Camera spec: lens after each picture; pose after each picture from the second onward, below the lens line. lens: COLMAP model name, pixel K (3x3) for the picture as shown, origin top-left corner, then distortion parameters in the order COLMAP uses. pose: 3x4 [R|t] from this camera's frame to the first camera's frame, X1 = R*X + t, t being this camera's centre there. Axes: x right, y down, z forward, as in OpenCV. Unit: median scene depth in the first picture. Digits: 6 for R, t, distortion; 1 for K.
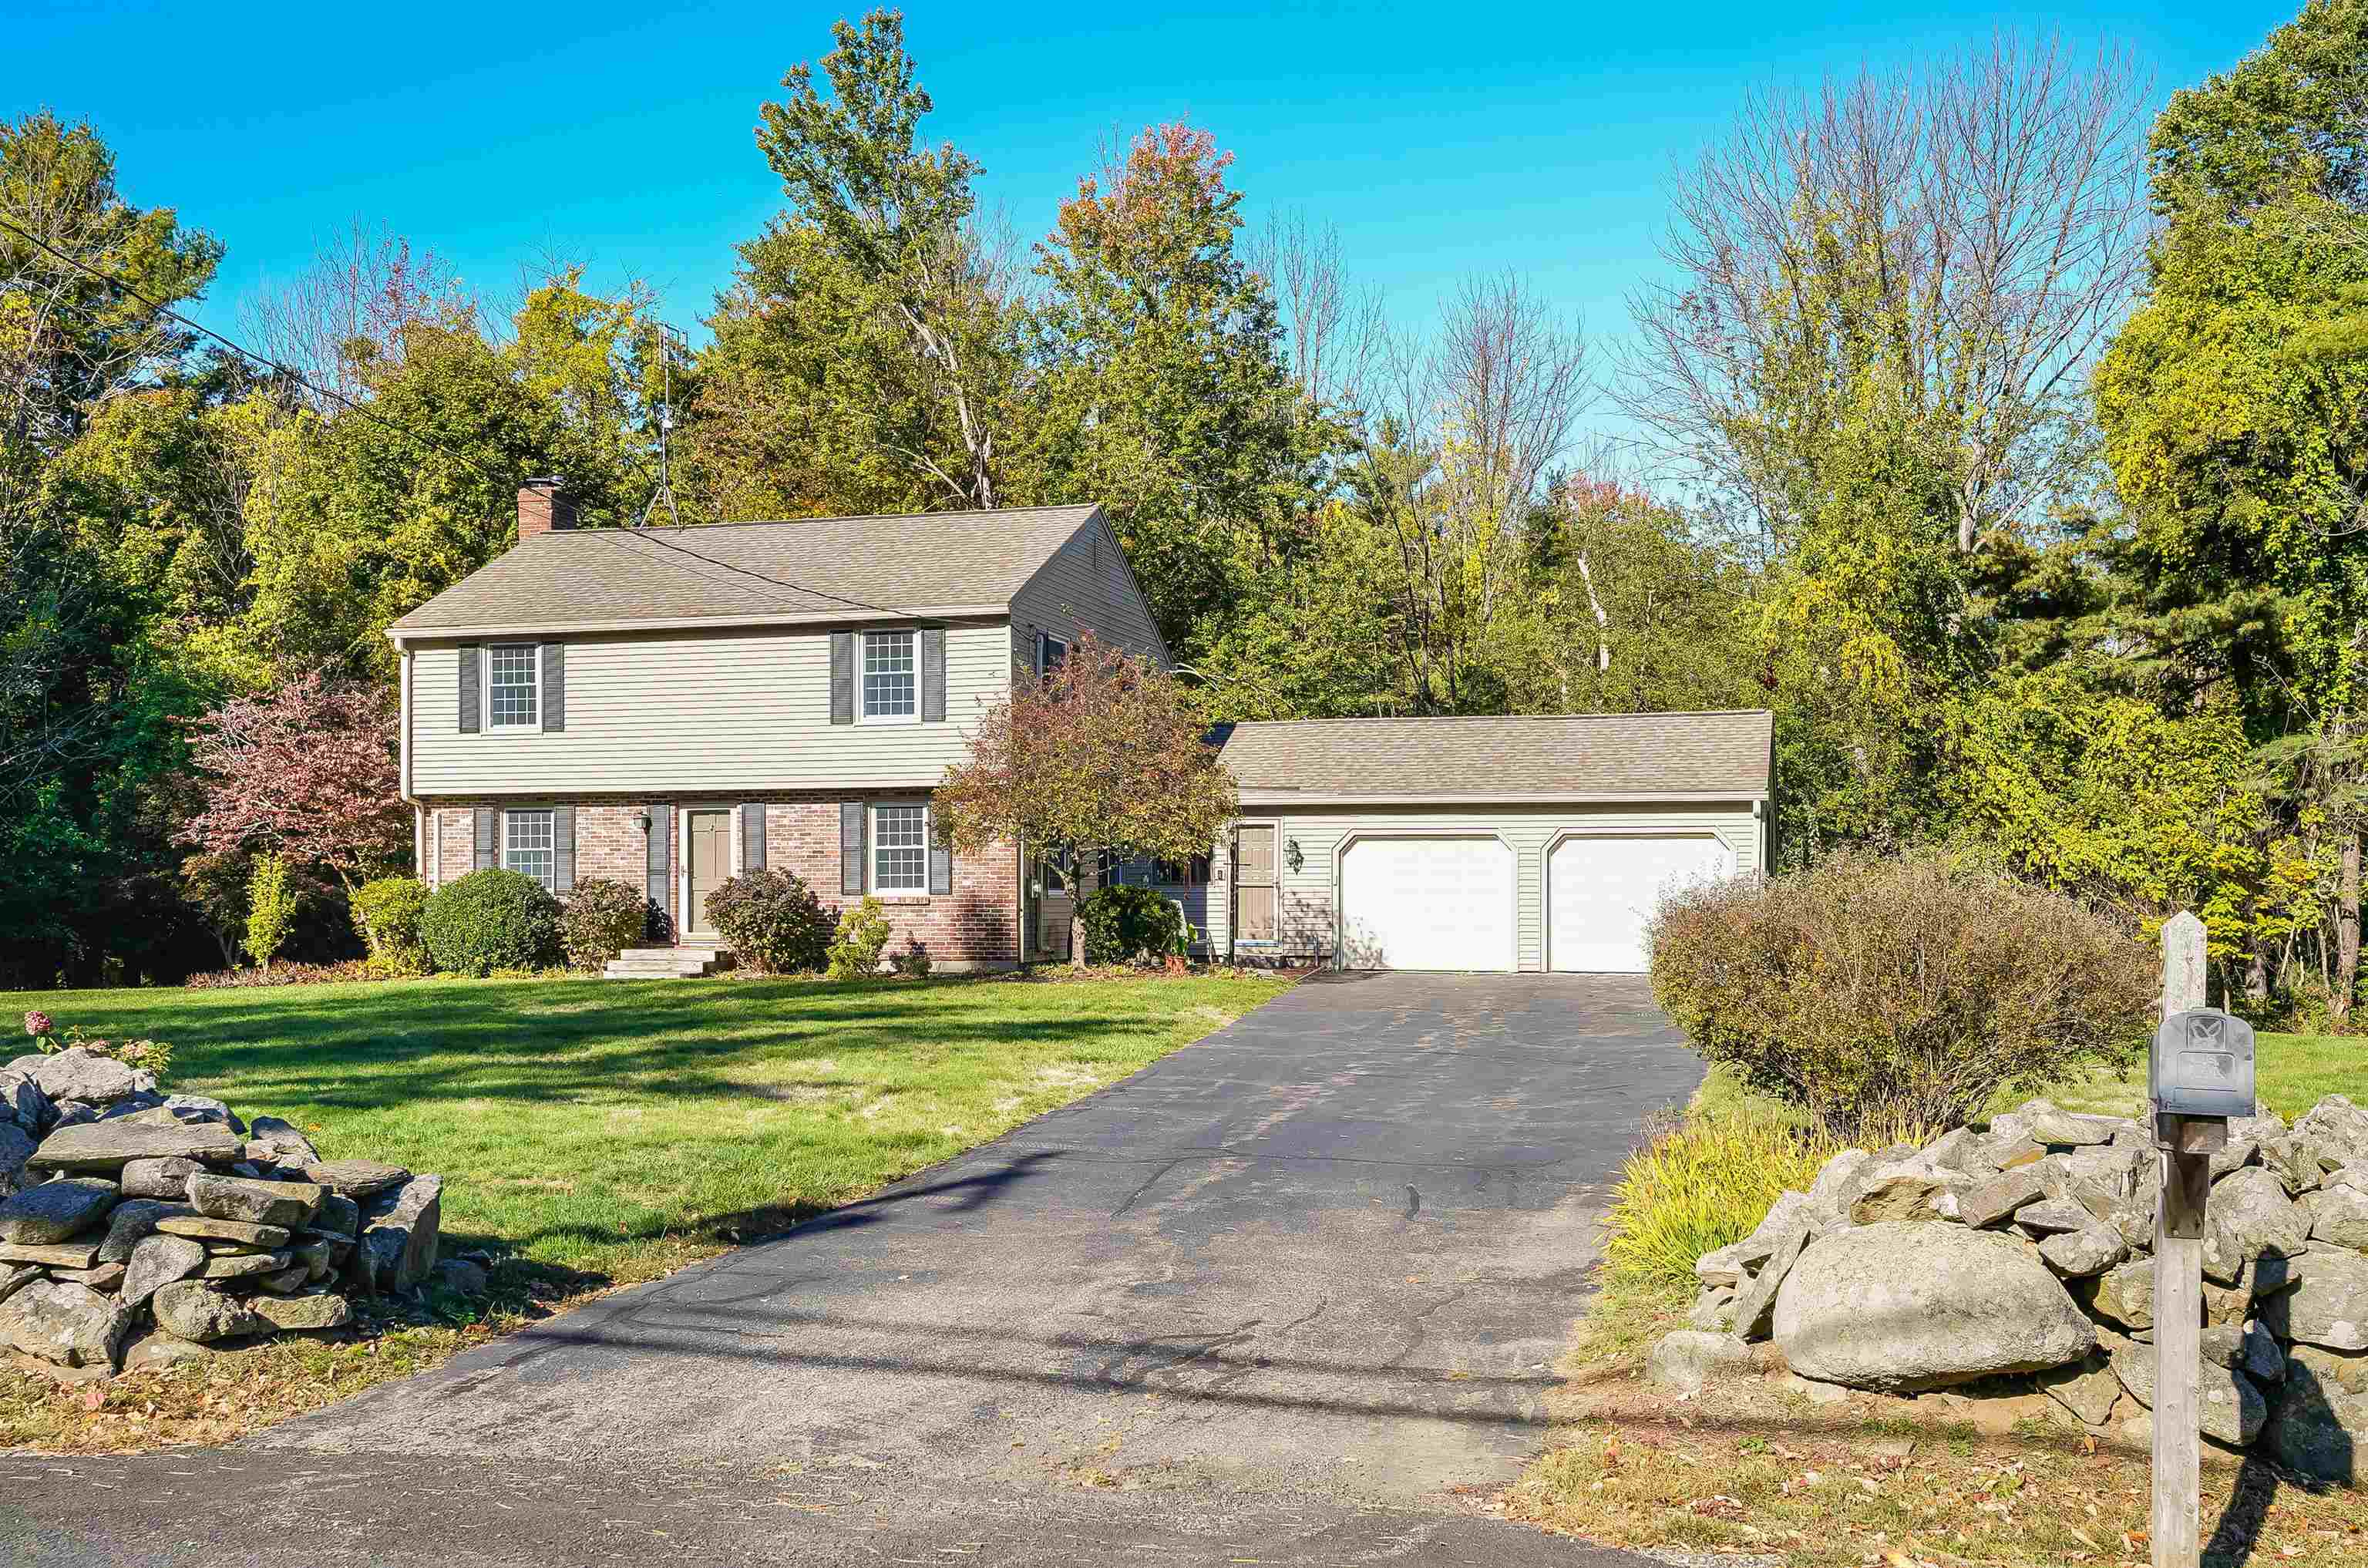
lens RADIAL K [[2353.6, 0, 1136.4], [0, 2353.6, 798.8], [0, 0, 1]] dist [0.075812, 0.004271]
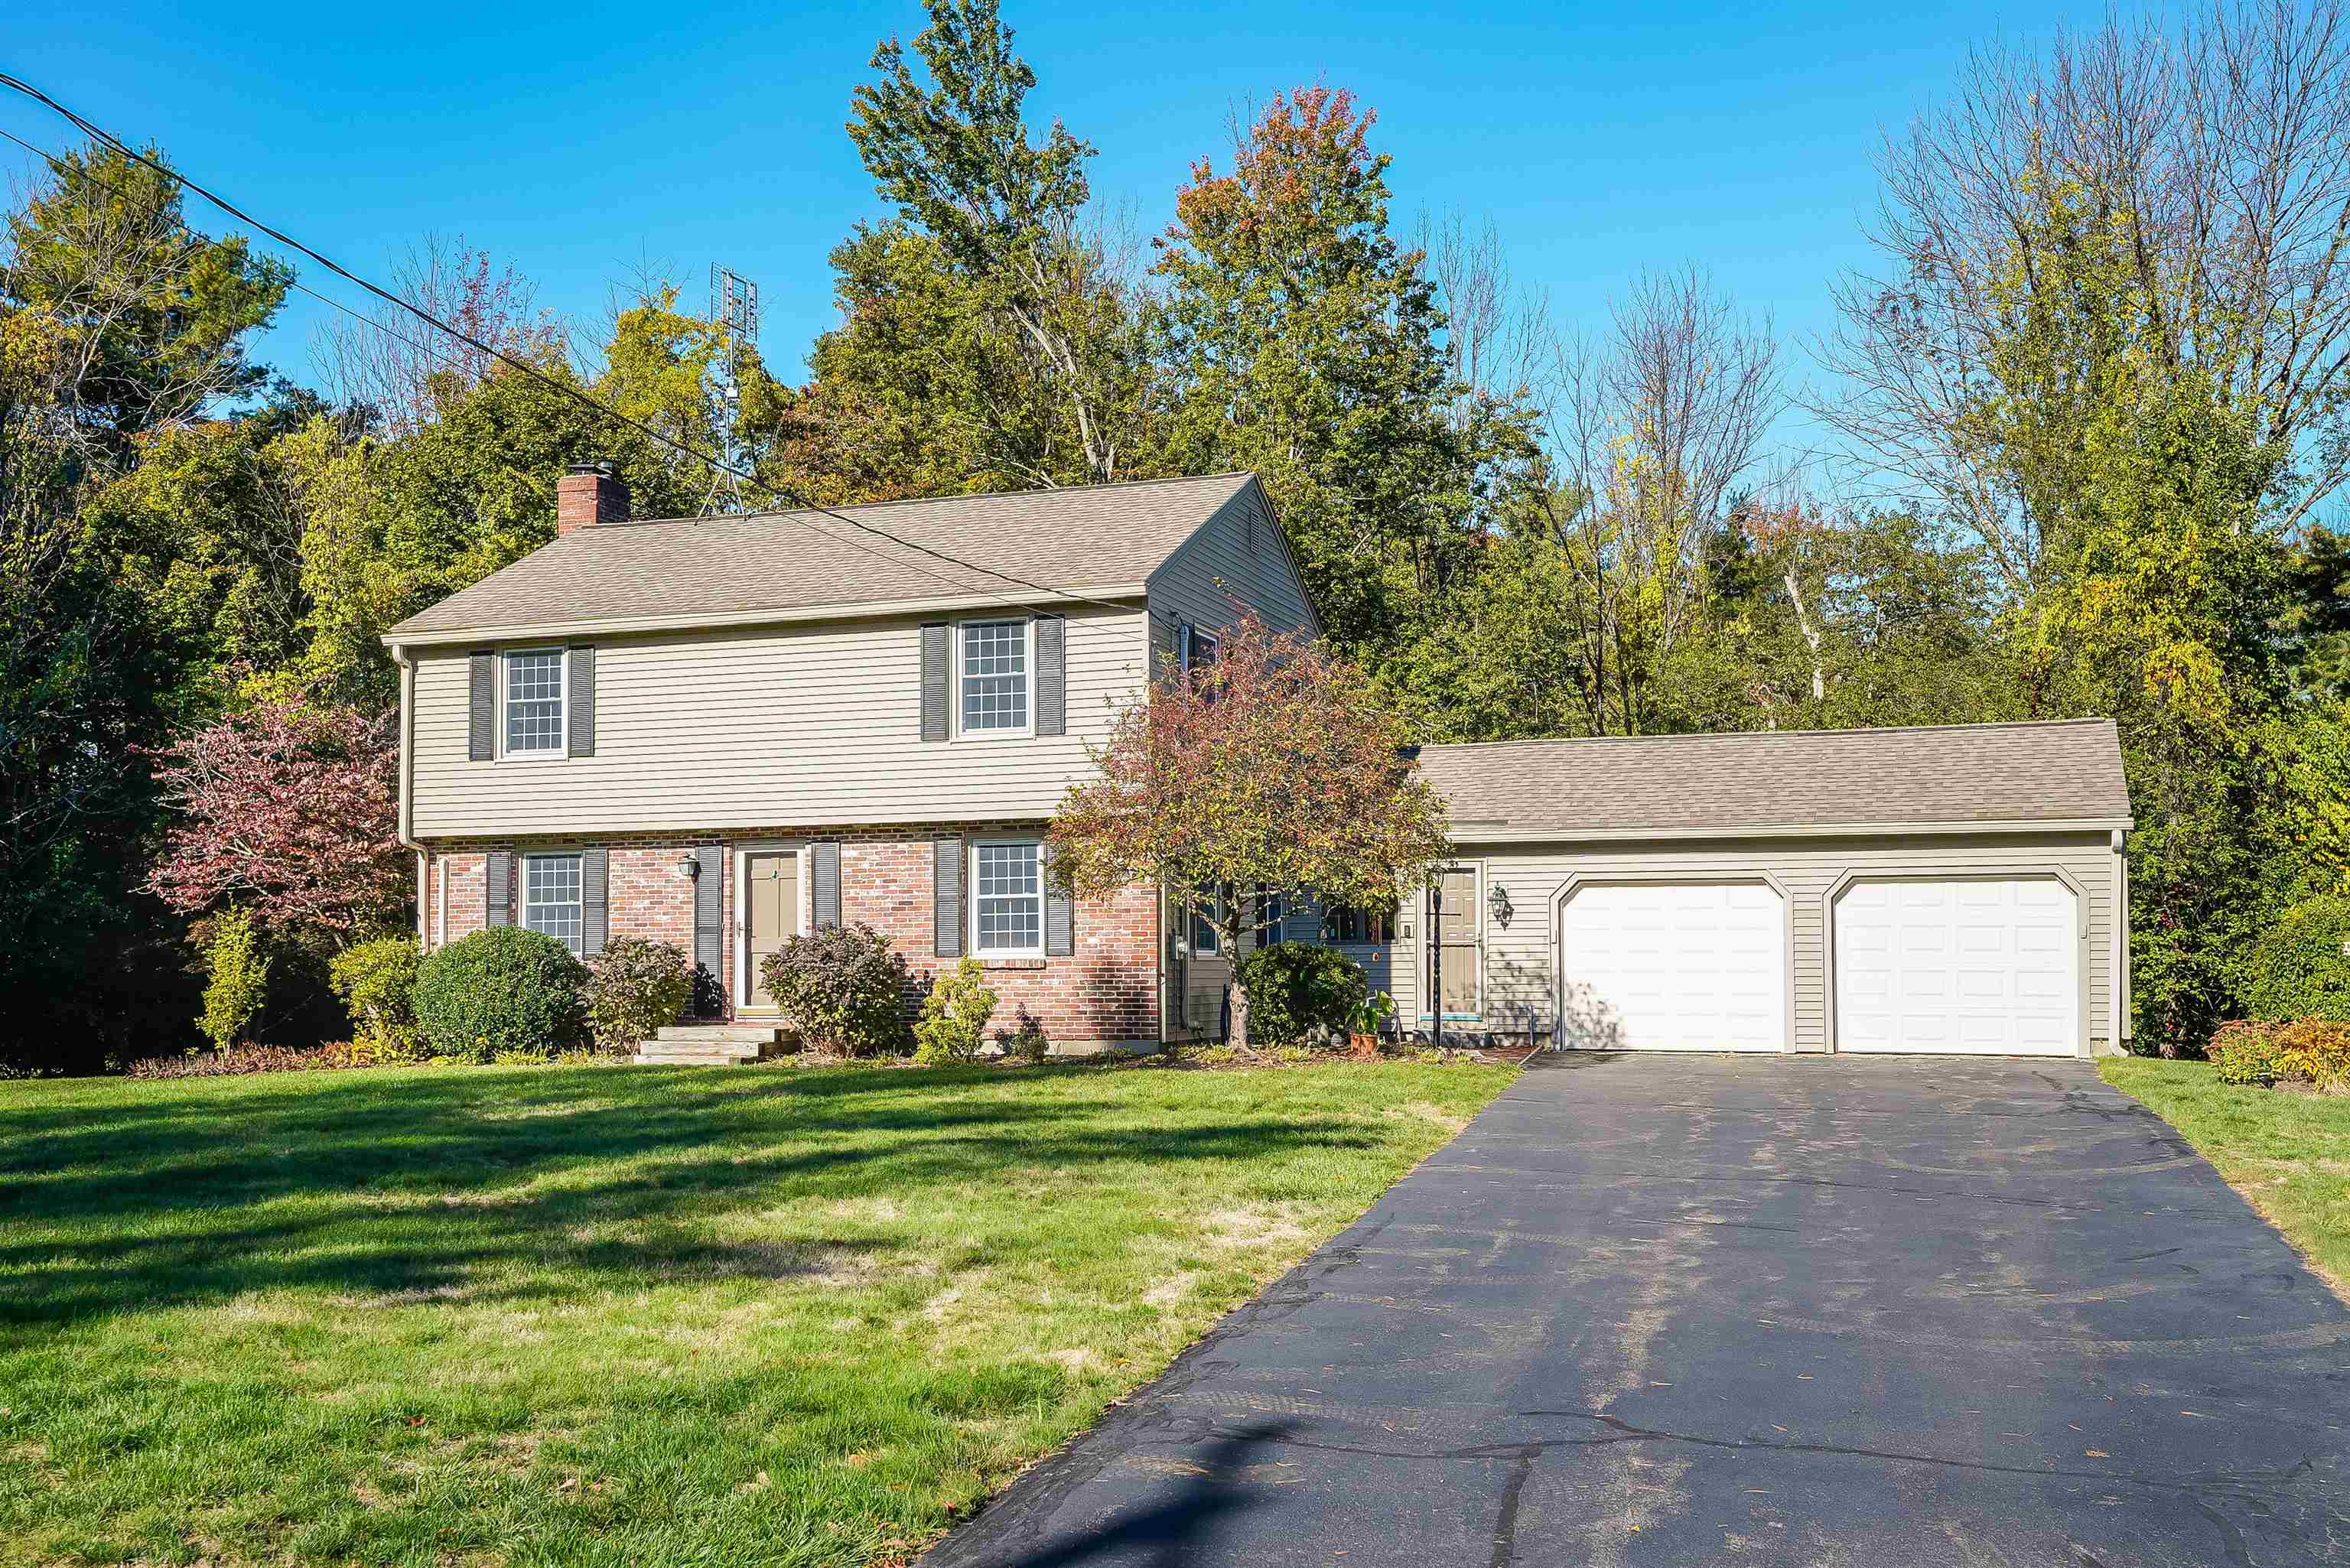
lens RADIAL K [[2290.0, 0, 1175.0], [0, 2290.0, 784.0], [0, 0, 1]] dist [0.067326, 0.002179]
pose [[0.999437, -0.006585, -0.032885, -0.017986], [0.005268, 0.999186, -0.039986, 0.013215], [0.033122, 0.039790, 0.998659, 0.219926]]
